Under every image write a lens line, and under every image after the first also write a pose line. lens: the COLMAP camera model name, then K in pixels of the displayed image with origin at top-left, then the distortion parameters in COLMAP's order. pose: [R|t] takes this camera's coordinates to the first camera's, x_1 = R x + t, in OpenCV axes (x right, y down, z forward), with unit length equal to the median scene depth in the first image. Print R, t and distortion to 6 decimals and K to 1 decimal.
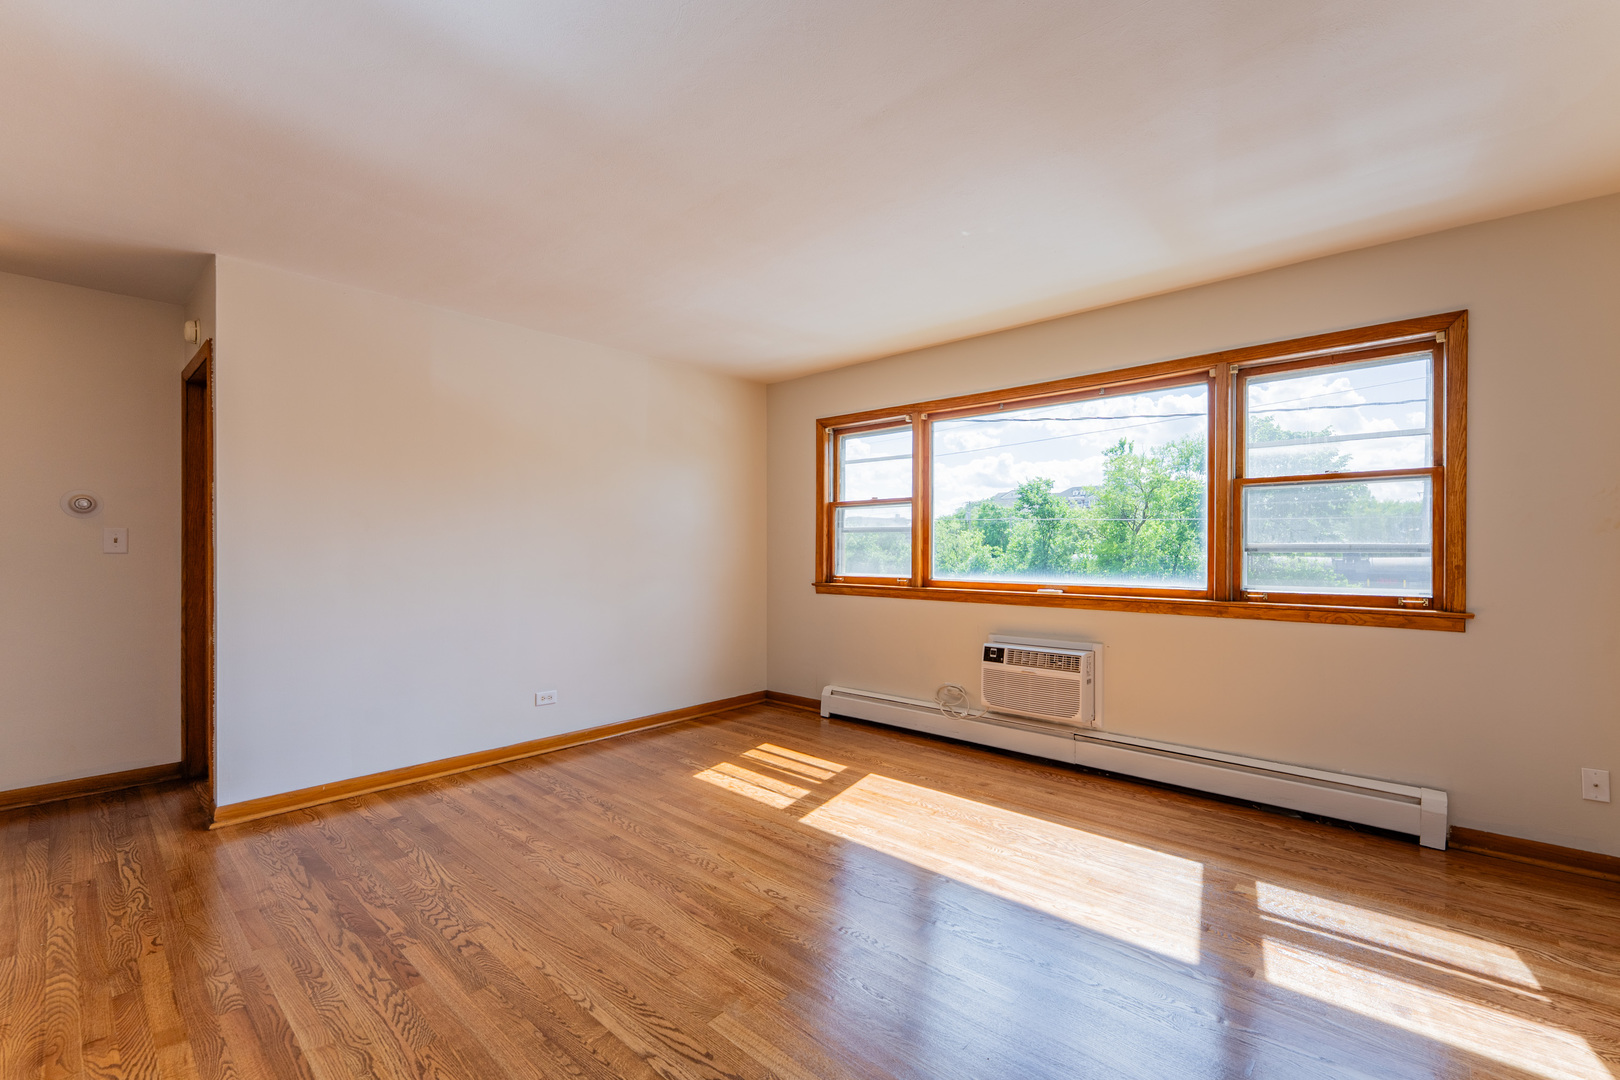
lens RADIAL K [[680.5, 0, 876.3], [0, 680.5, 556.8], [0, 0, 1]] dist [0.002974, -0.000378]
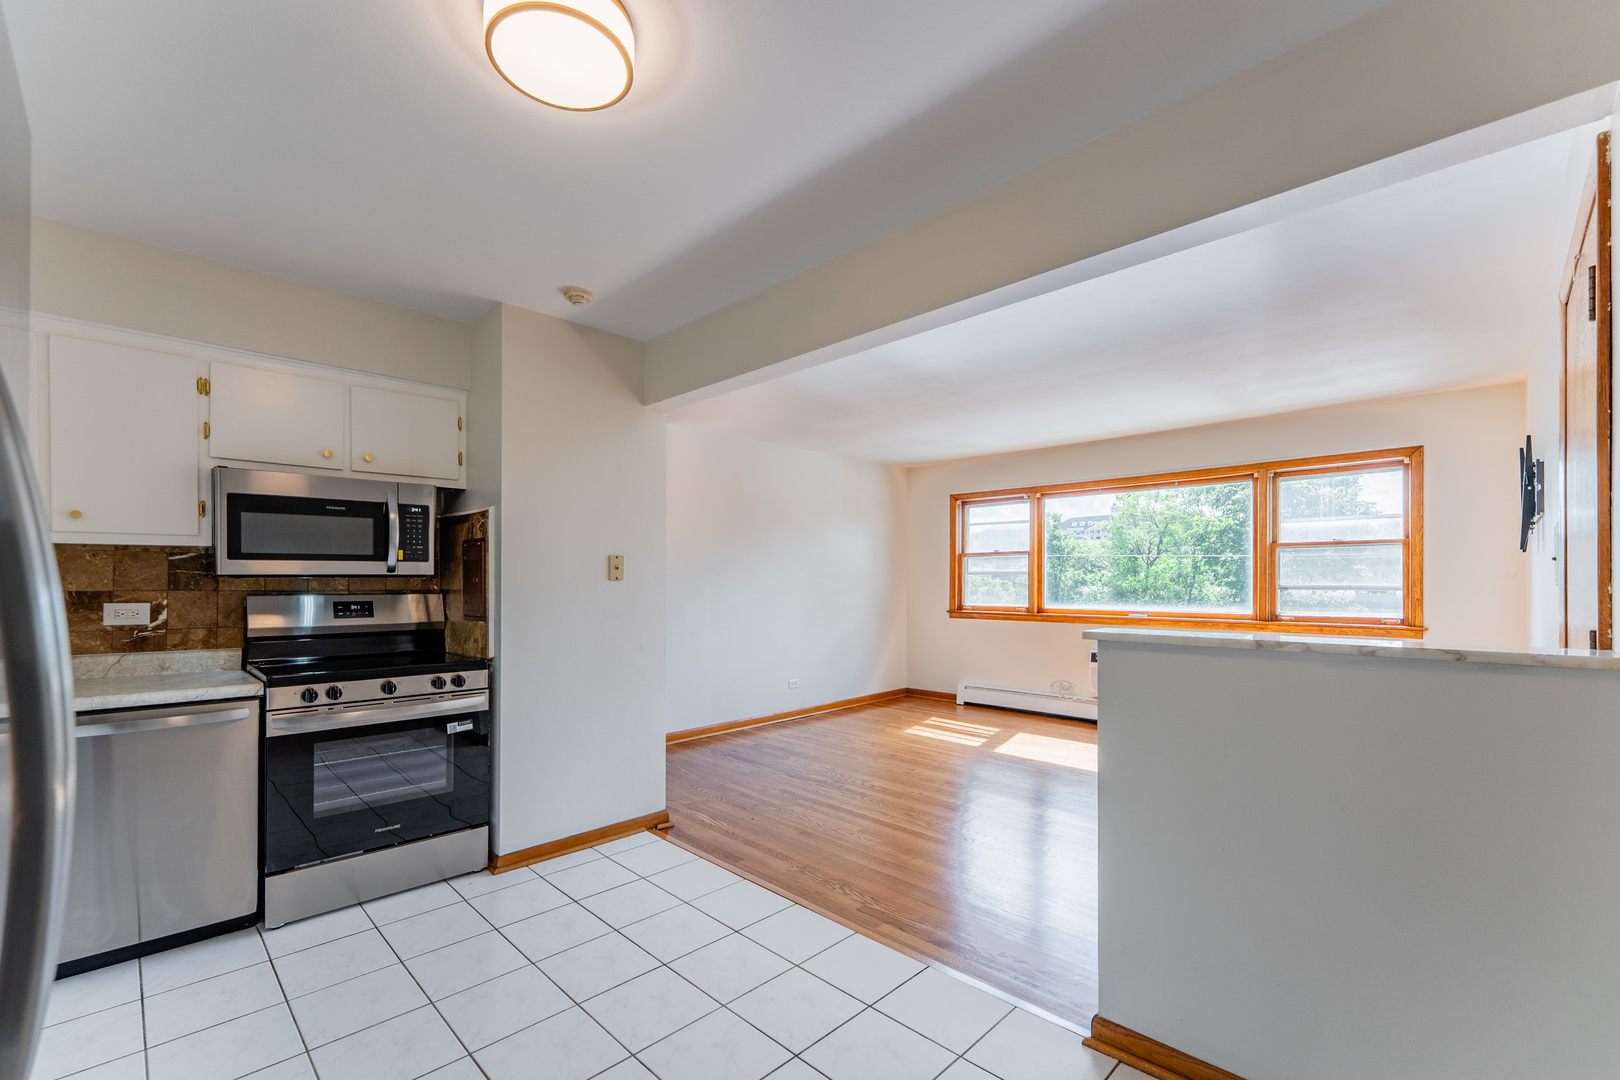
lens RADIAL K [[680.5, 0, 798.4], [0, 680.5, 585.4], [0, 0, 1]] dist [0.002974, -0.000378]
pose [[0.995178, -0.000516, -0.098086, -0.389710], [-0.000042, 0.999984, -0.005677, -0.008277], [0.098087, 0.005654, 0.995162, -0.642450]]
